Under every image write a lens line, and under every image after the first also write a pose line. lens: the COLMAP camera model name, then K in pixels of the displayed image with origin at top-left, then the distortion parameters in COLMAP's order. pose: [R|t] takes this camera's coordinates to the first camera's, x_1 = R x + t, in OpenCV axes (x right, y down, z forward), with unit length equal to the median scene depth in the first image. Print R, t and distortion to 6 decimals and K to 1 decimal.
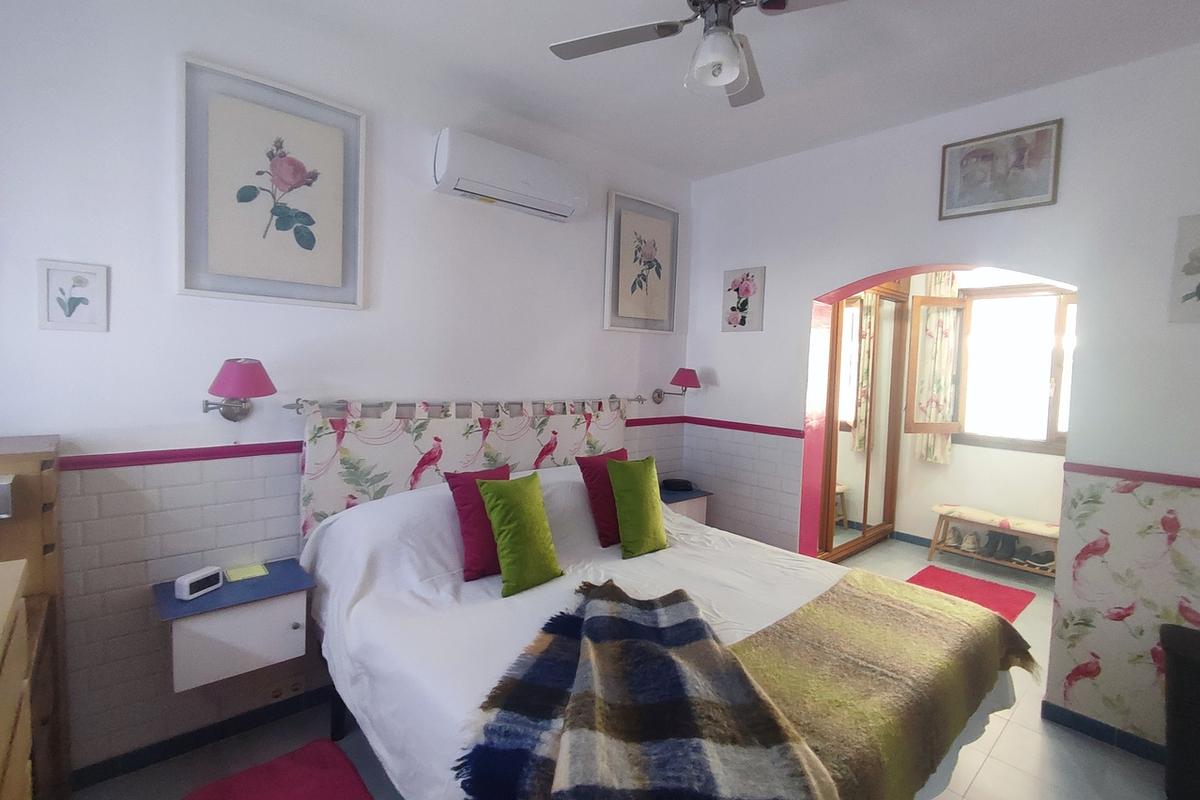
lens RADIAL K [[546.4, 0, 600.8], [0, 546.4, 400.5], [0, 0, 1]] dist [-0.008075, -0.000436]
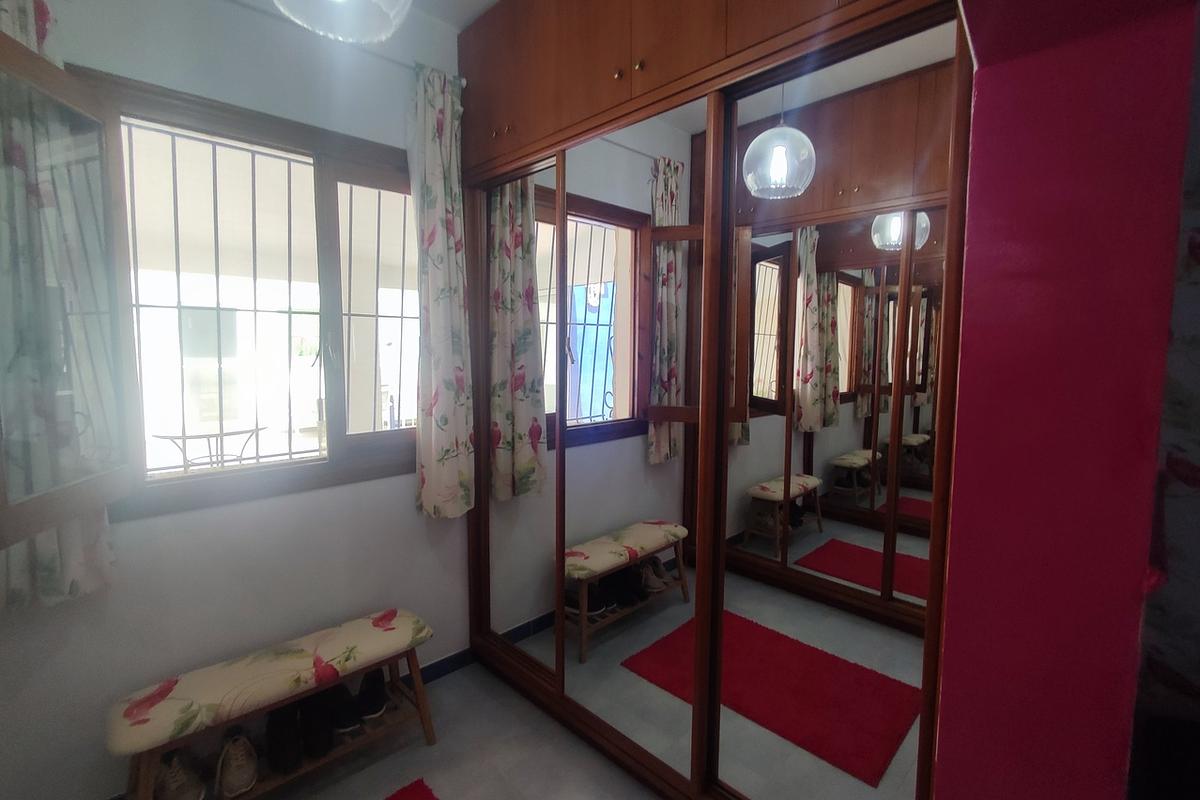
lens RADIAL K [[546.4, 0, 606.4], [0, 546.4, 396.8], [0, 0, 1]] dist [-0.008075, -0.000436]
pose [[-0.061761, -0.113947, 0.991565, 0.294724], [0.052451, 0.991719, 0.117232, -0.025927], [-0.996712, 0.059249, -0.055273, 0.714076]]
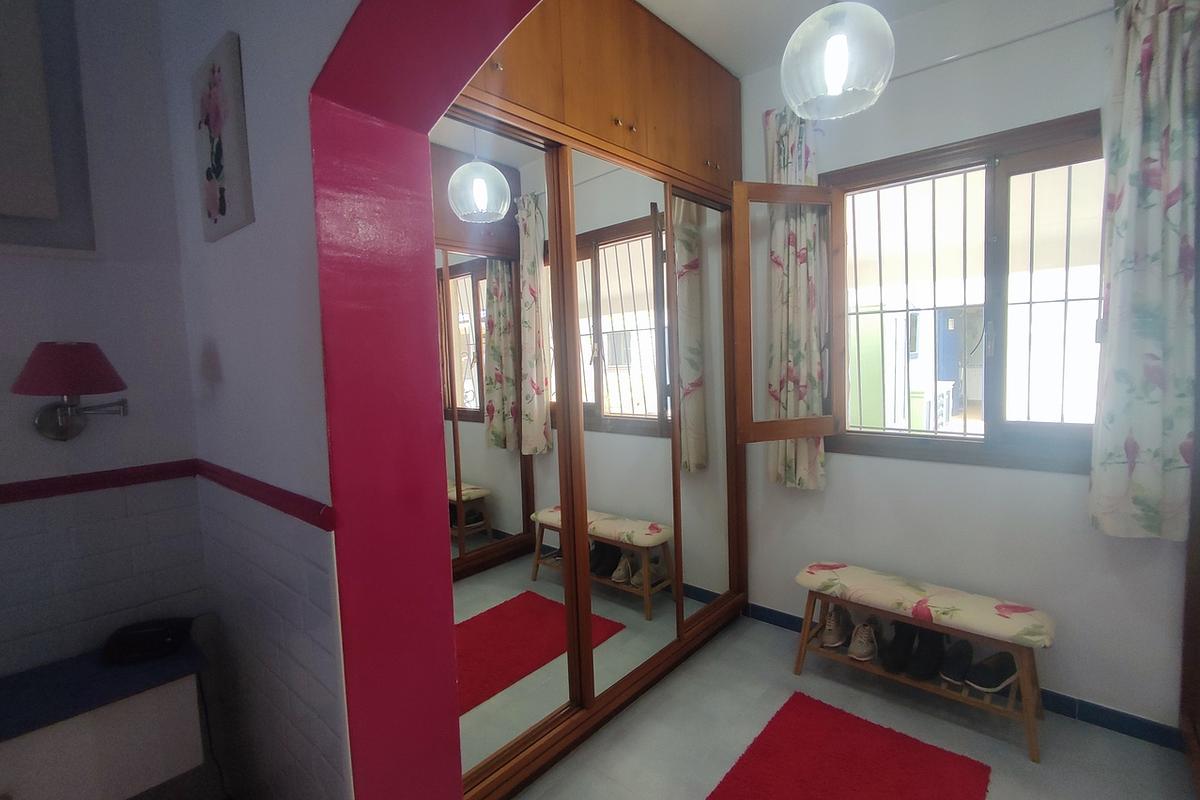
lens RADIAL K [[546.4, 0, 605.9], [0, 546.4, 392.1], [0, 0, 1]] dist [-0.008075, -0.000436]
pose [[0.989905, -0.068713, 0.123959, 0.359936], [0.067799, 0.997632, 0.011579, -0.005276], [-0.124462, -0.003058, 0.992220, 0.477546]]
